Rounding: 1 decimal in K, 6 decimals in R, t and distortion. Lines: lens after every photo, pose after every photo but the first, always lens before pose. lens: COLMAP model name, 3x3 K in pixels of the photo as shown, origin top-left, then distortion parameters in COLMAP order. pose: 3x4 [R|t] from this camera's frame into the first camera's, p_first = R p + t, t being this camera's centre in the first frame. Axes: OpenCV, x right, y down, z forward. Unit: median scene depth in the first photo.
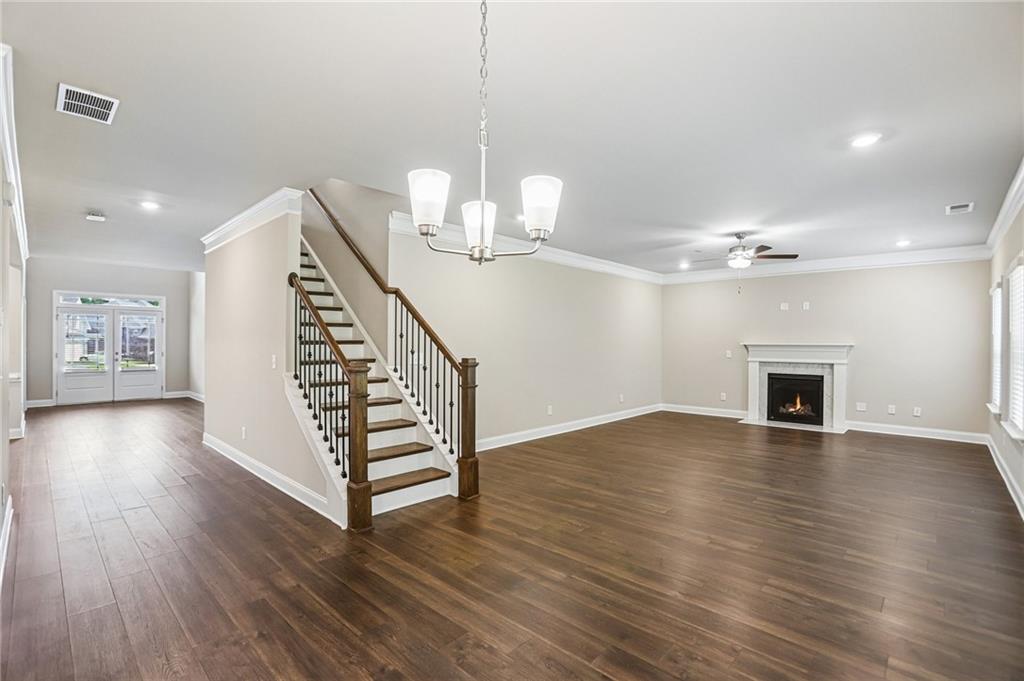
lens RADIAL K [[472.6, 0, 509.9], [0, 472.6, 343.9], [0, 0, 1]] dist [-0.061208, 0.021947]
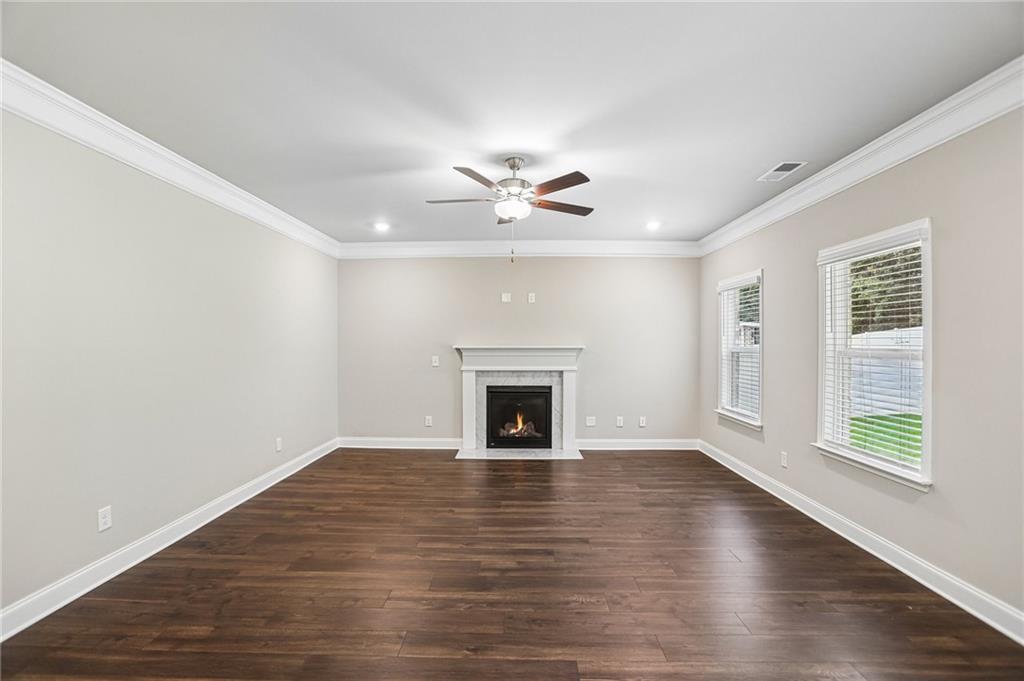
lens RADIAL K [[472.6, 0, 507.1], [0, 472.6, 341.6], [0, 0, 1]] dist [-0.061208, 0.021947]
pose [[0.747048, -0.002804, 0.664764, 0.104215], [0.007273, 0.999966, -0.003955, -0.008180], [-0.664730, 0.007789, 0.747043, 0.595730]]
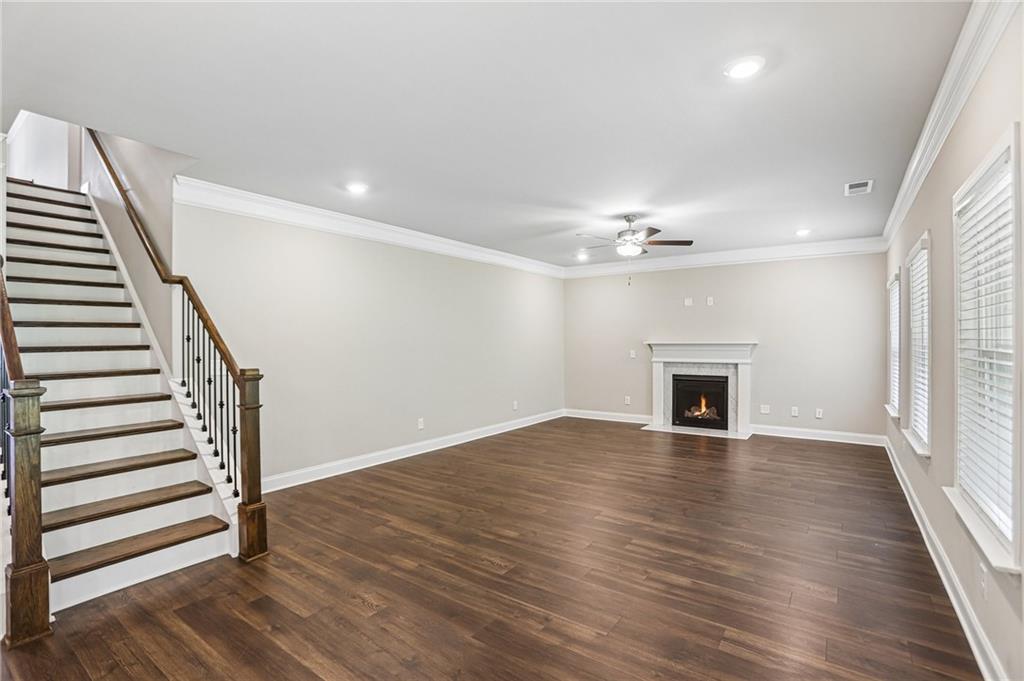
lens RADIAL K [[472.6, 0, 512.4], [0, 472.6, 344.7], [0, 0, 1]] dist [-0.061208, 0.021947]
pose [[0.990343, -0.010072, 0.138275, 0.163694], [0.009792, 0.999948, 0.002705, -0.002794], [-0.138295, -0.001325, 0.990390, 0.174332]]
